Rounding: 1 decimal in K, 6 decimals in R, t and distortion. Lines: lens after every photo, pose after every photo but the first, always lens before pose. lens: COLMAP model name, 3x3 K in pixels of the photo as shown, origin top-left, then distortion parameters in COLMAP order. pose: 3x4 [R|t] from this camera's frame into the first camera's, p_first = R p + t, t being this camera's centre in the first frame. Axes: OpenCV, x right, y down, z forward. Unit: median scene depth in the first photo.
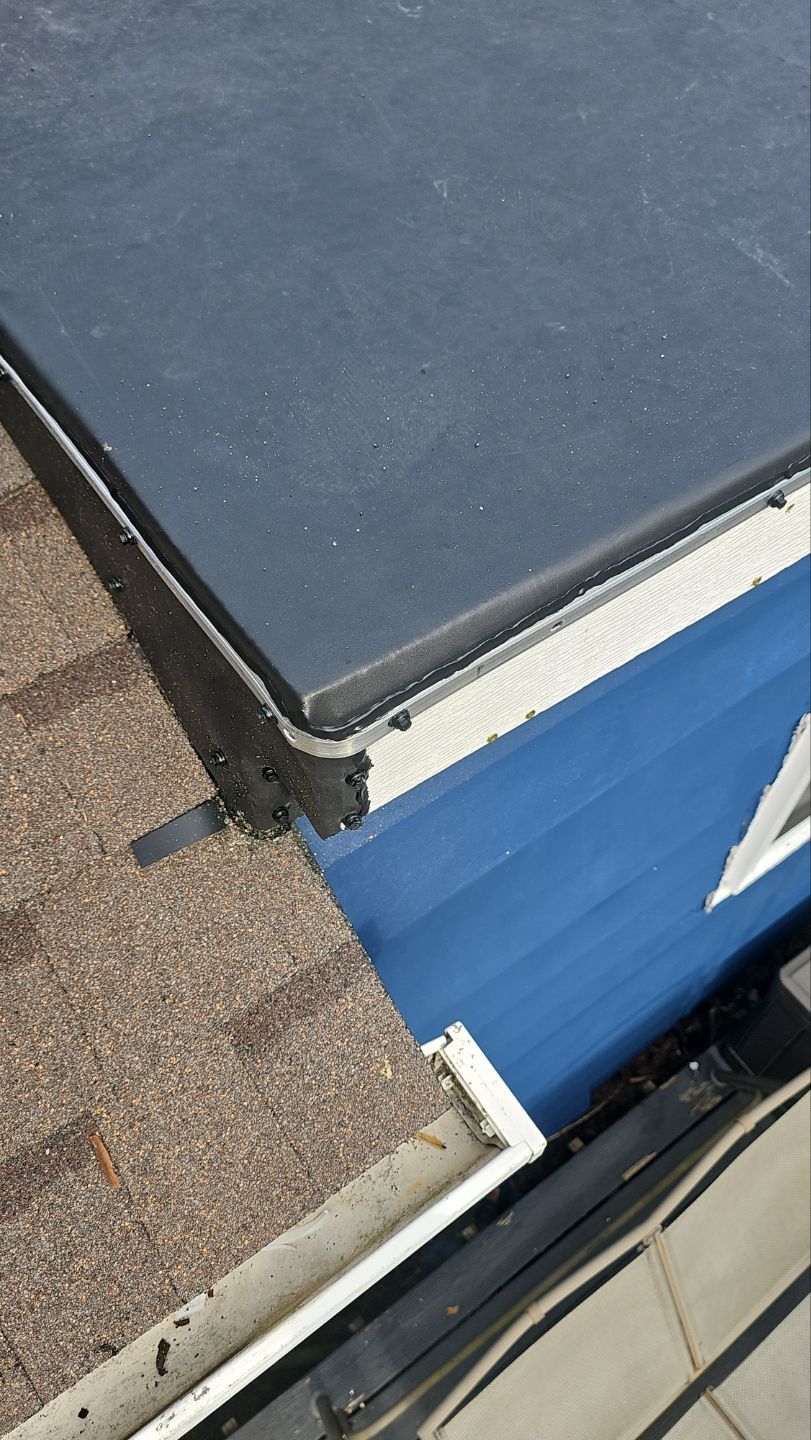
lens RADIAL K [[959.1, 0, 402.7], [0, 959.1, 731.7], [0, 0, 1]] dist [0.070393, -0.069515]
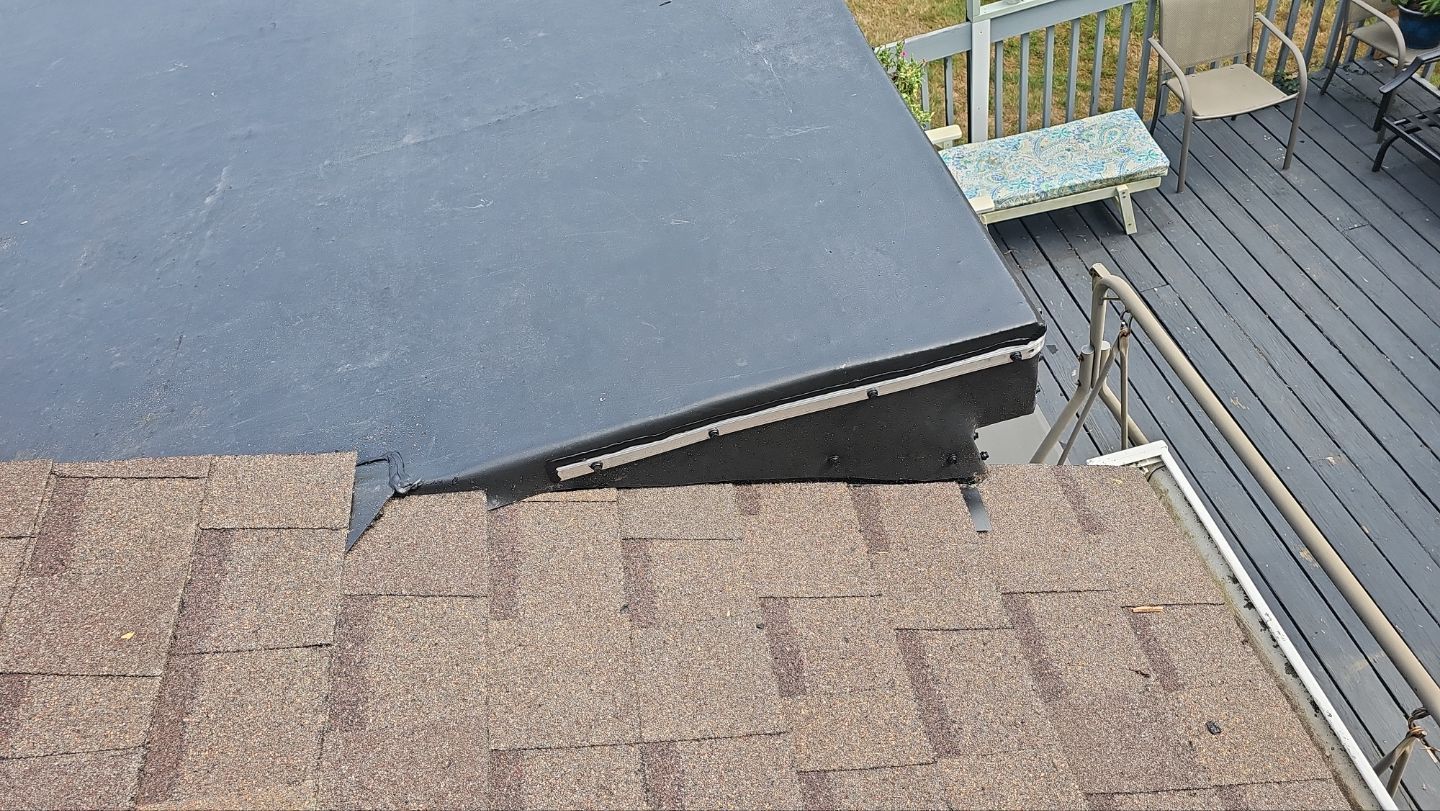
lens RADIAL K [[959.1, 0, 714.7], [0, 959.1, 400.9], [0, 0, 1]] dist [0.070393, -0.069515]
pose [[0.423193, -0.727578, 0.539943, -1.149724], [0.846326, 0.530206, 0.051130, -0.445356], [-0.323482, 0.435329, 0.840147, -0.338618]]
